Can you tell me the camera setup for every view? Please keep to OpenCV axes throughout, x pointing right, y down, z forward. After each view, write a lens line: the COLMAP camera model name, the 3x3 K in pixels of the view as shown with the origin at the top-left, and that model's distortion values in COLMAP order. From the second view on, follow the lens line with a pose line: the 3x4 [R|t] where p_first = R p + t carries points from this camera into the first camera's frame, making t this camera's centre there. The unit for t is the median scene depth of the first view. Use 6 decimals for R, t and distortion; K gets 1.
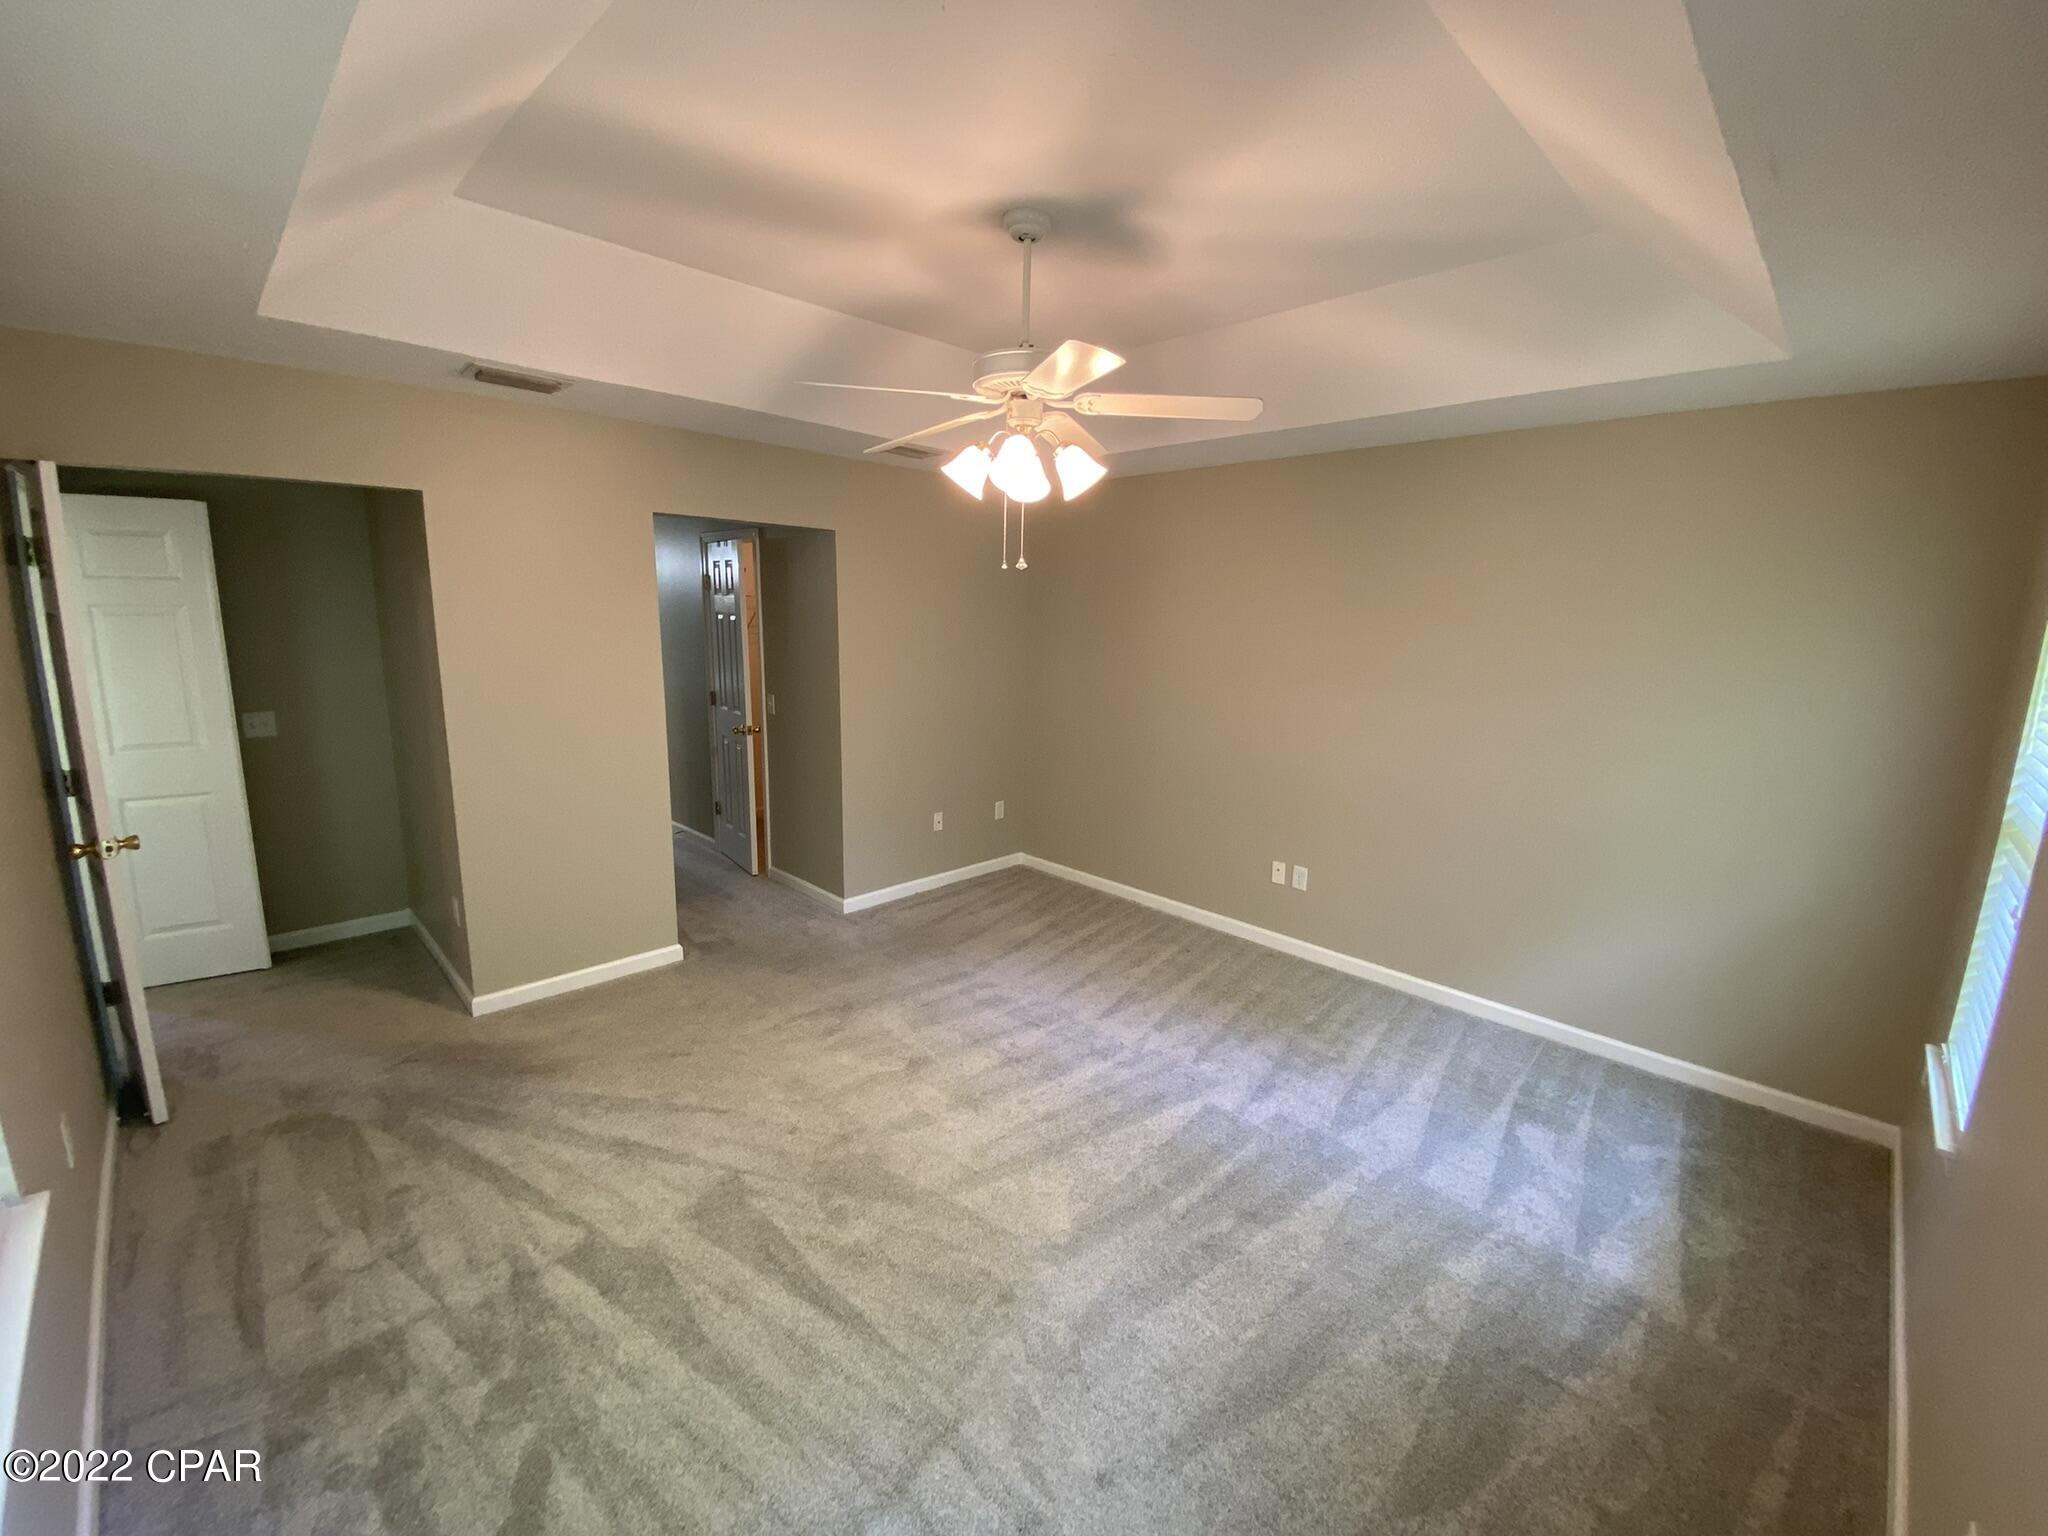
lens RADIAL K [[842.6, 0, 1030.4], [0, 842.6, 763.3], [0, 0, 1]] dist [0.003931, -0.008603]
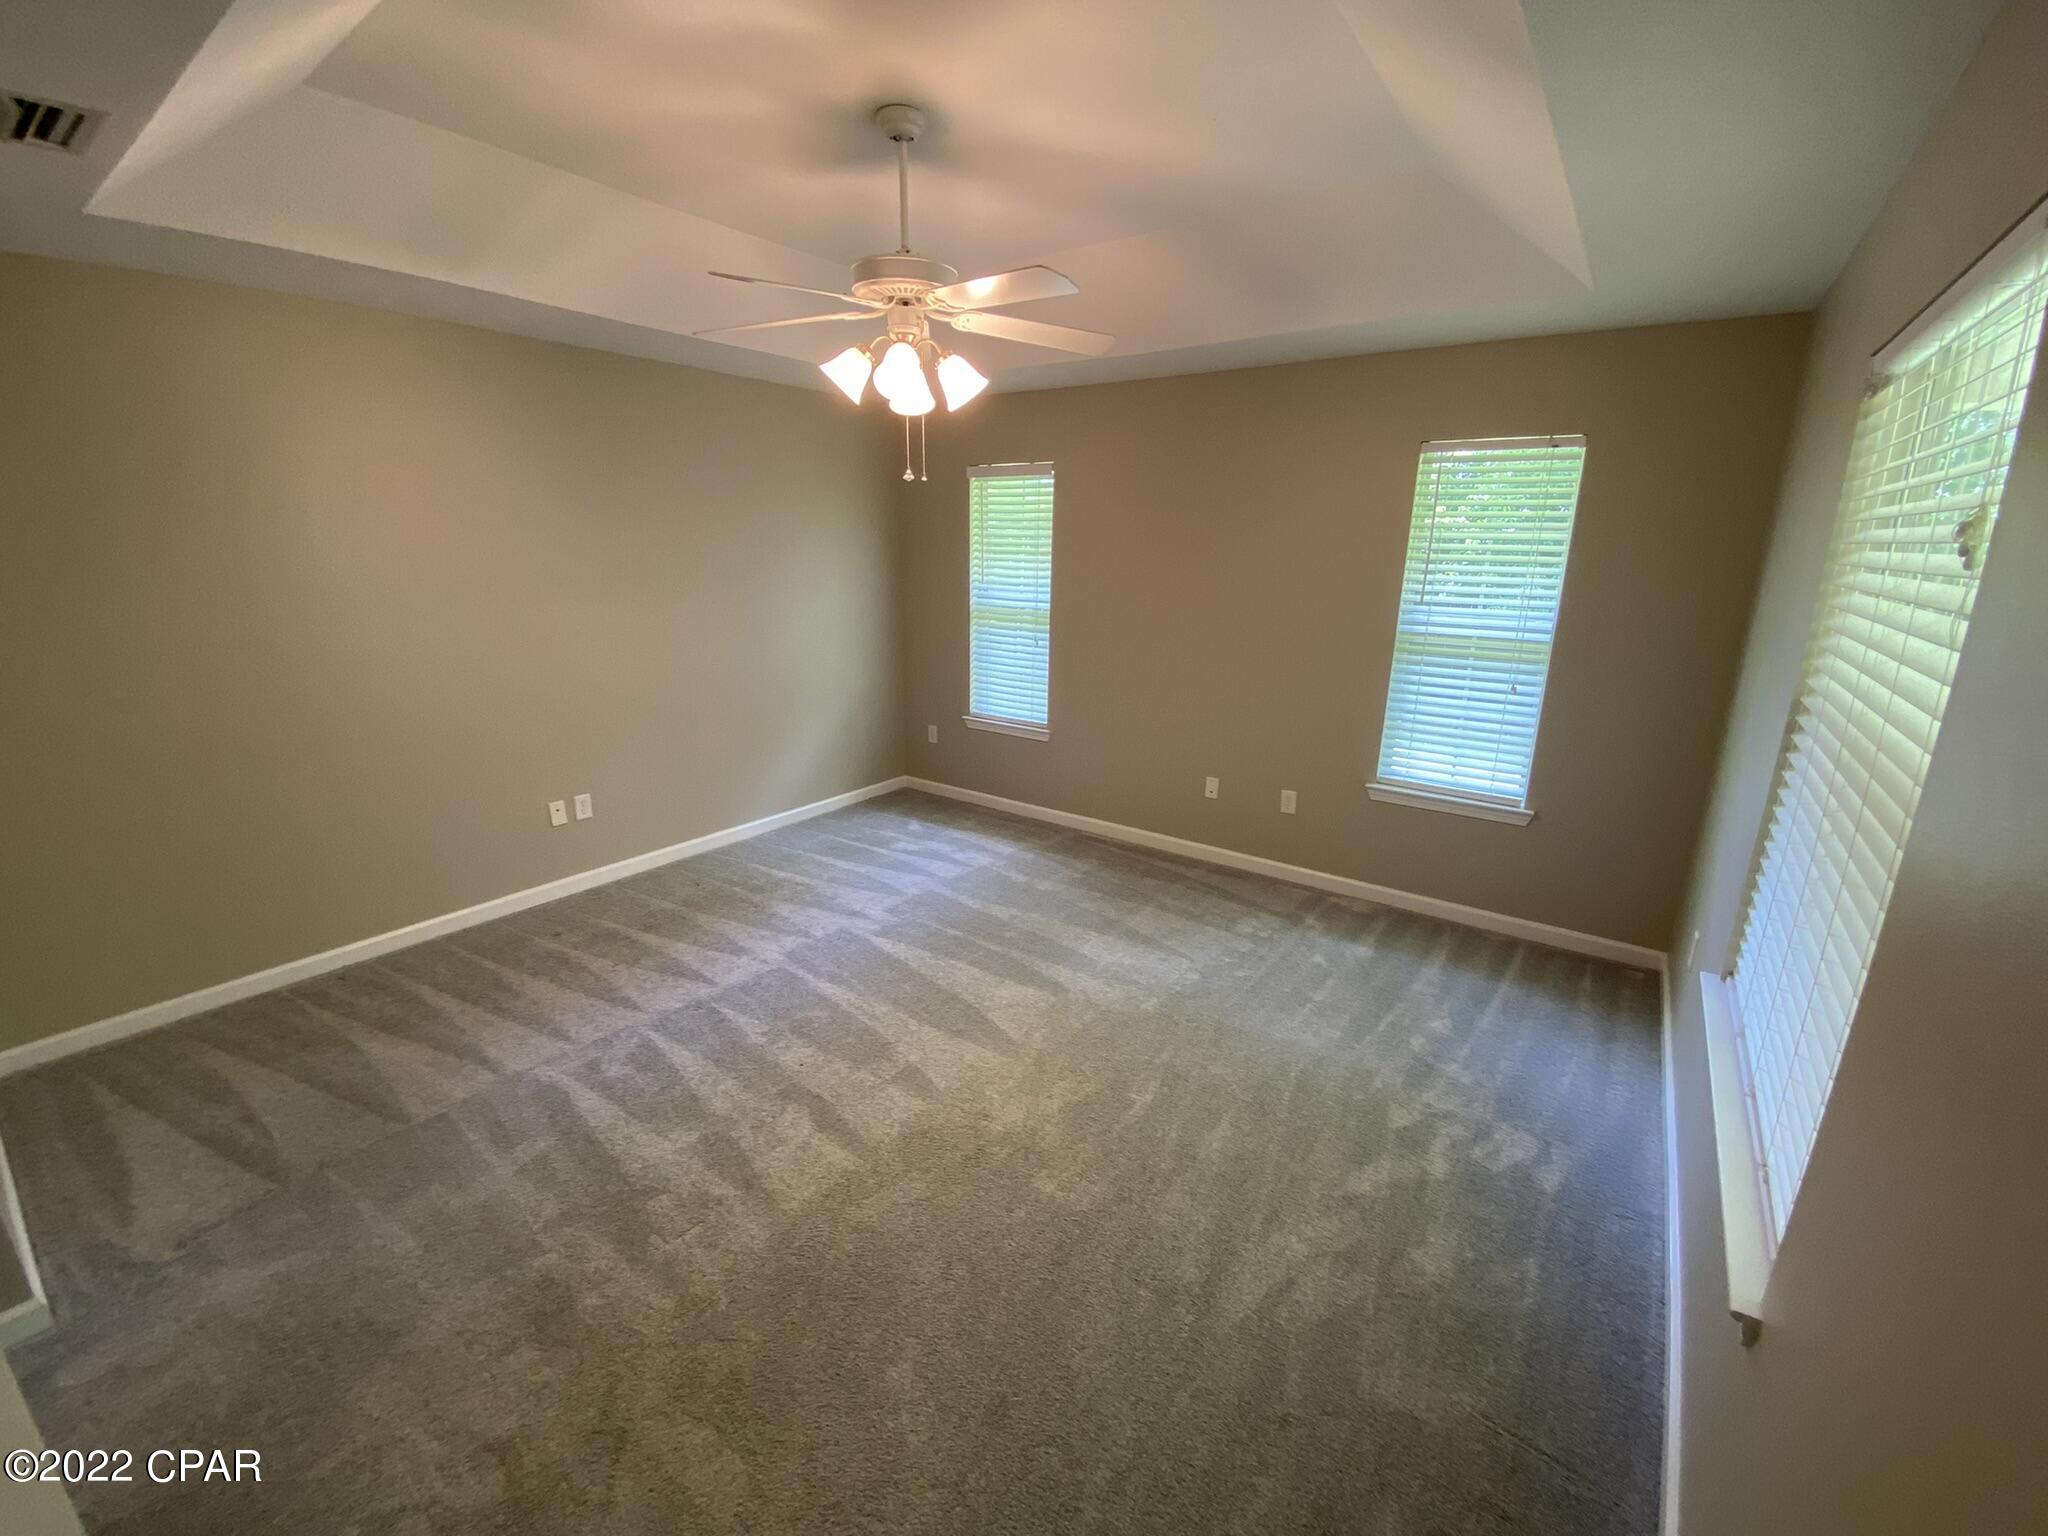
lens RADIAL K [[842.6, 0, 1022.1], [0, 842.6, 761.6], [0, 0, 1]] dist [0.003931, -0.008603]
pose [[-0.174927, -0.273661, 0.945786, -0.887395], [0.159941, 0.939939, 0.301551, -0.162235], [-0.971504, 0.204020, -0.120651, 0.859512]]
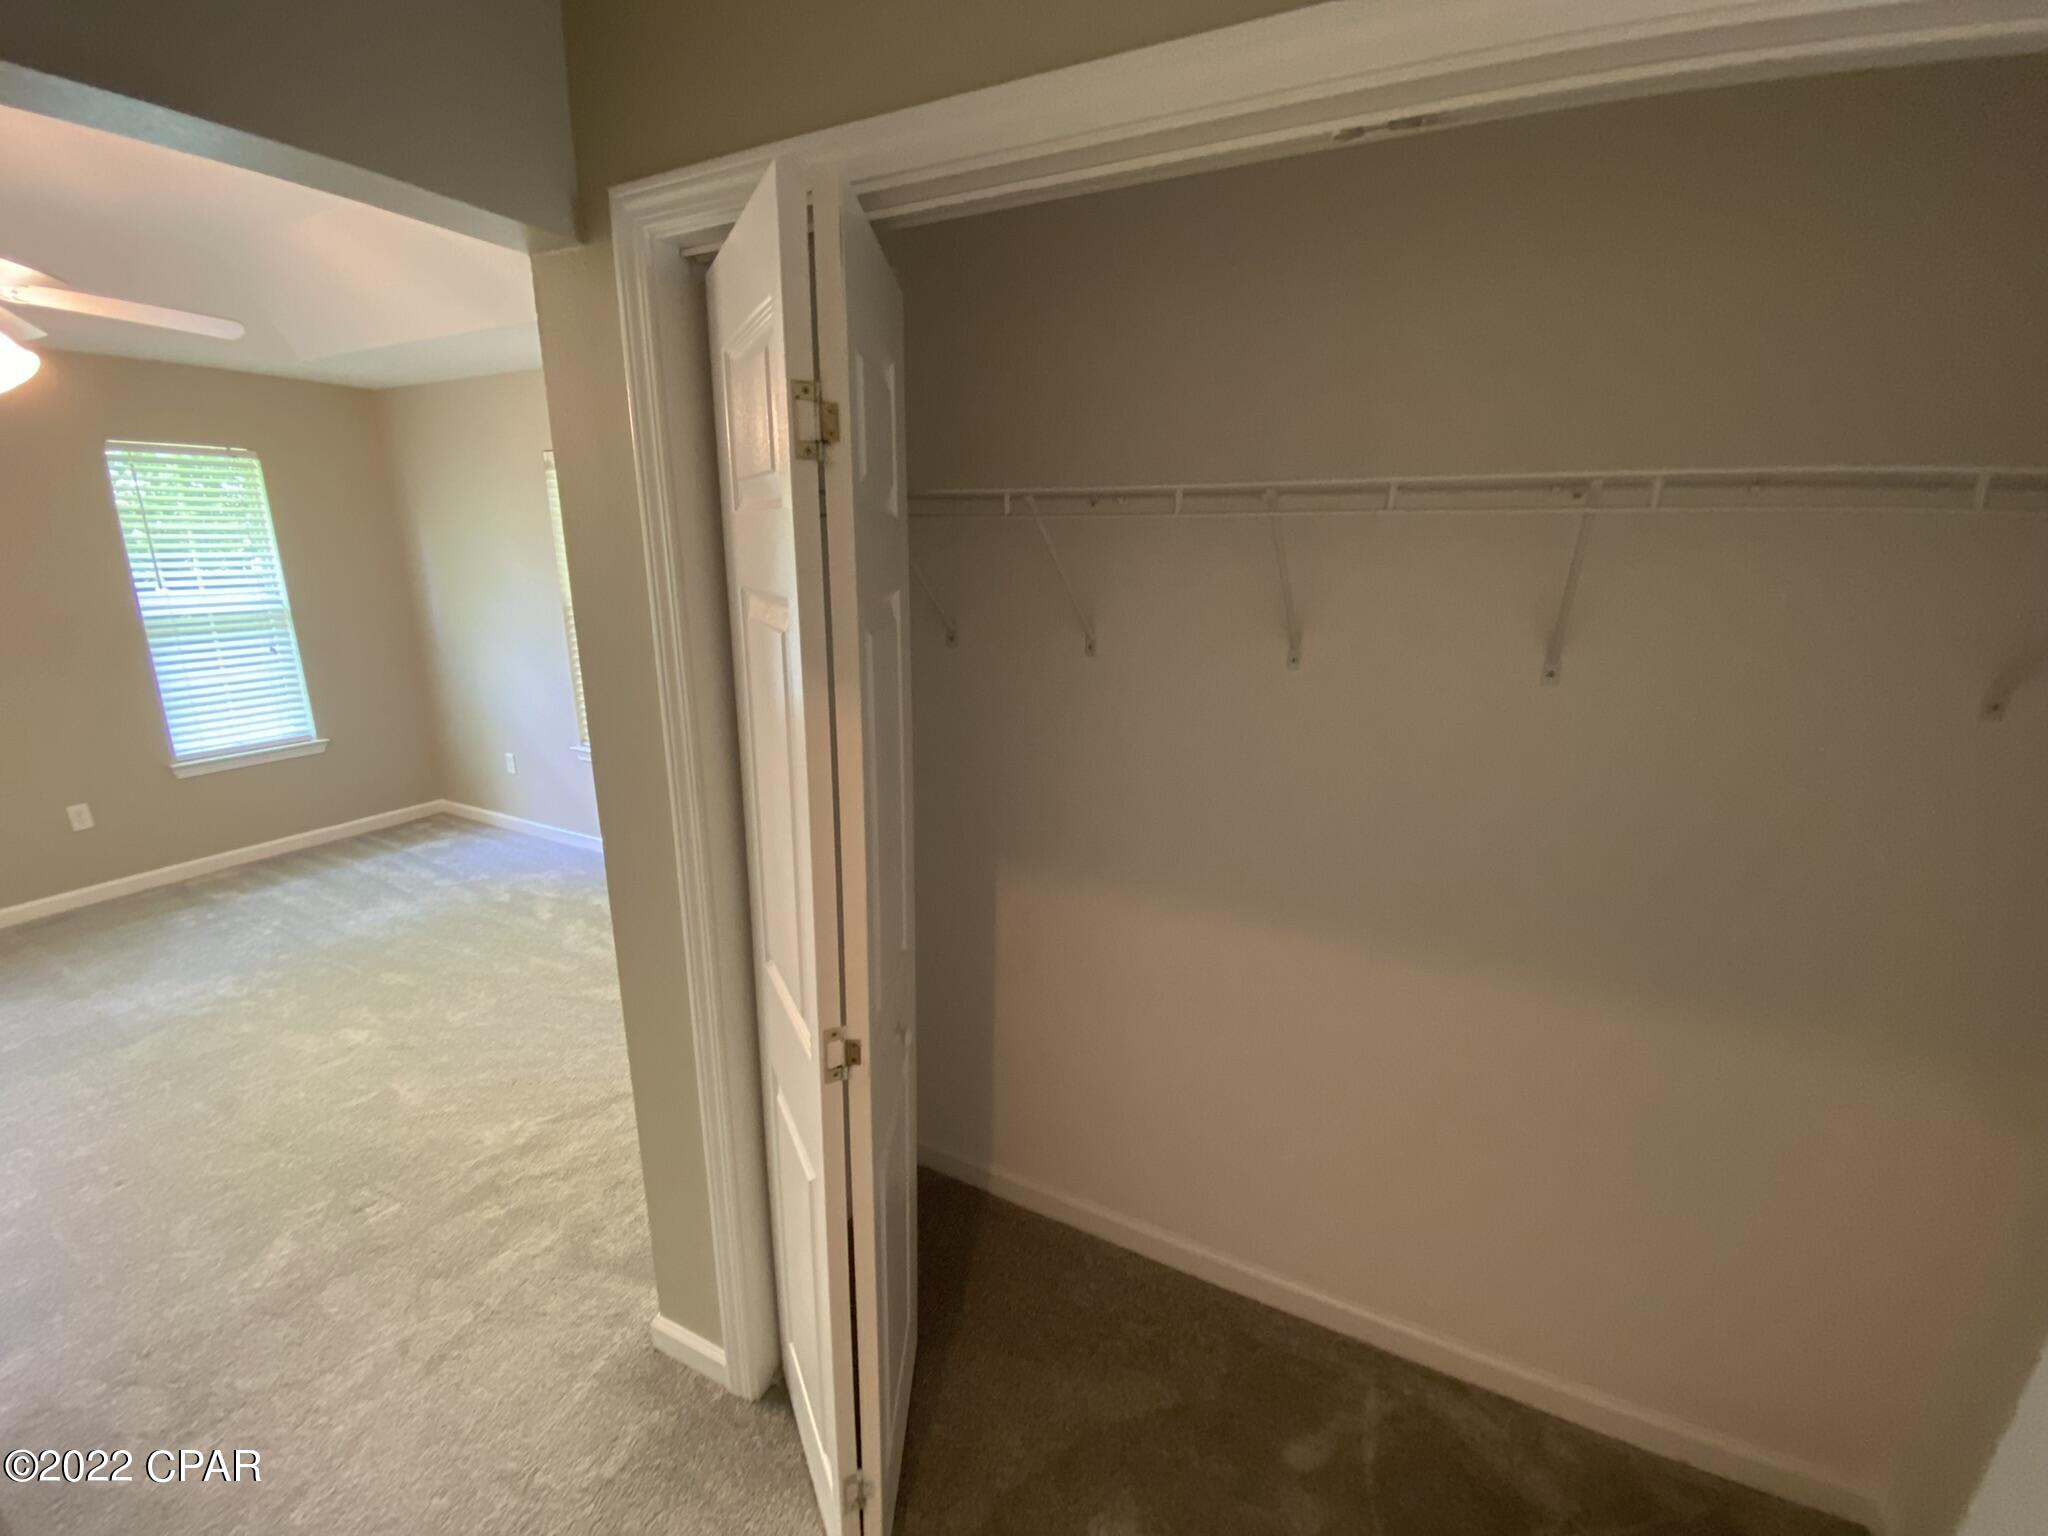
lens RADIAL K [[842.6, 0, 1015.5], [0, 842.6, 769.4], [0, 0, 1]] dist [0.003931, -0.008603]
pose [[-0.940289, 0.057366, -0.335508, -0.585650], [-0.094385, 0.903097, 0.418935, -0.339955], [0.327029, 0.425587, -0.843758, 1.772038]]
